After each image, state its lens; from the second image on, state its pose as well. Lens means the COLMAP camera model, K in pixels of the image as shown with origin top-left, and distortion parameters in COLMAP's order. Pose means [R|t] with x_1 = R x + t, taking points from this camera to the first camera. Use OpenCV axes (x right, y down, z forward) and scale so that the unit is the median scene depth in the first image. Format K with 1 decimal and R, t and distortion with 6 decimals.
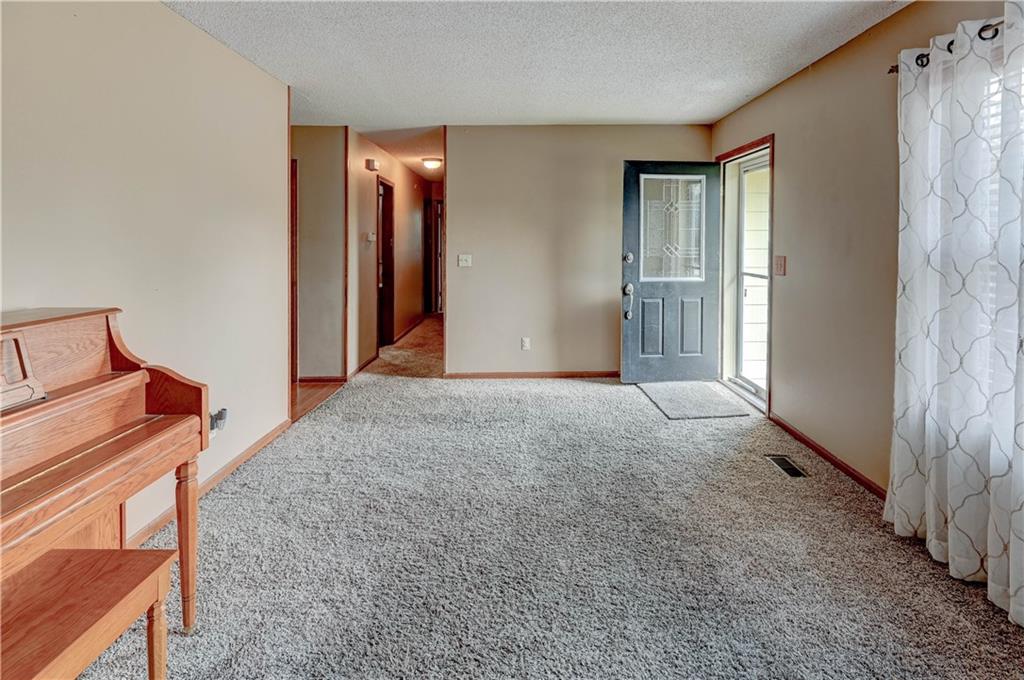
lens RADIAL K [[499.1, 0, 513.9], [0, 499.1, 252.1], [0, 0, 1]] dist [0.002184, -0.004256]
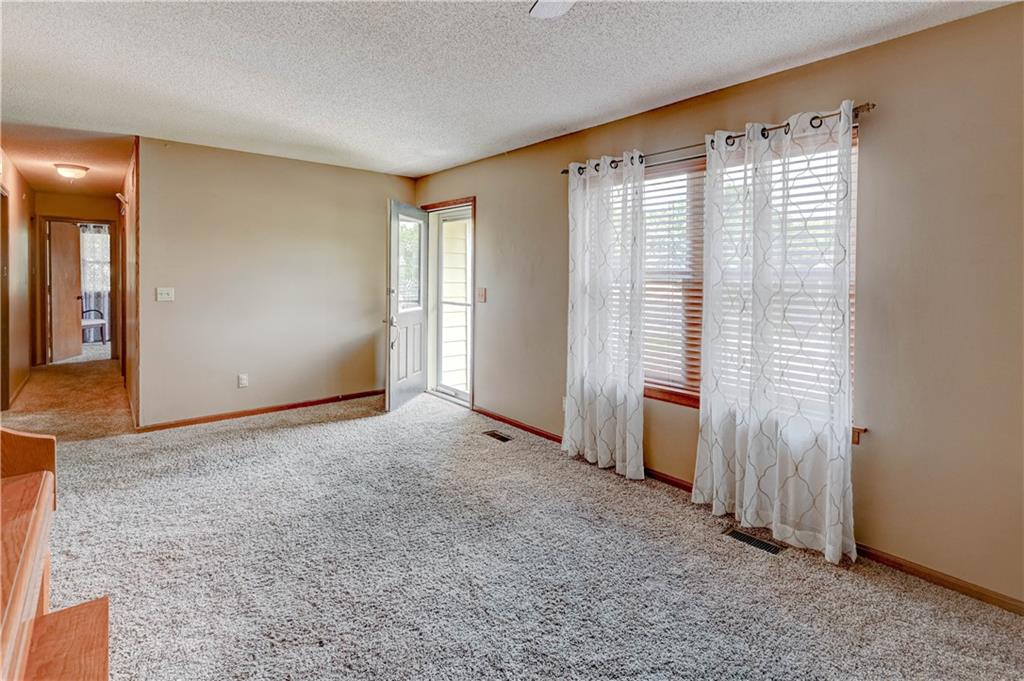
lens RADIAL K [[499.1, 0, 514.3], [0, 499.1, 288.8], [0, 0, 1]] dist [0.002184, -0.004256]
pose [[0.763740, -0.002977, 0.645518, -0.377832], [-0.000610, 0.999986, 0.005333, 0.003850], [-0.645524, -0.004467, 0.763727, -0.120563]]
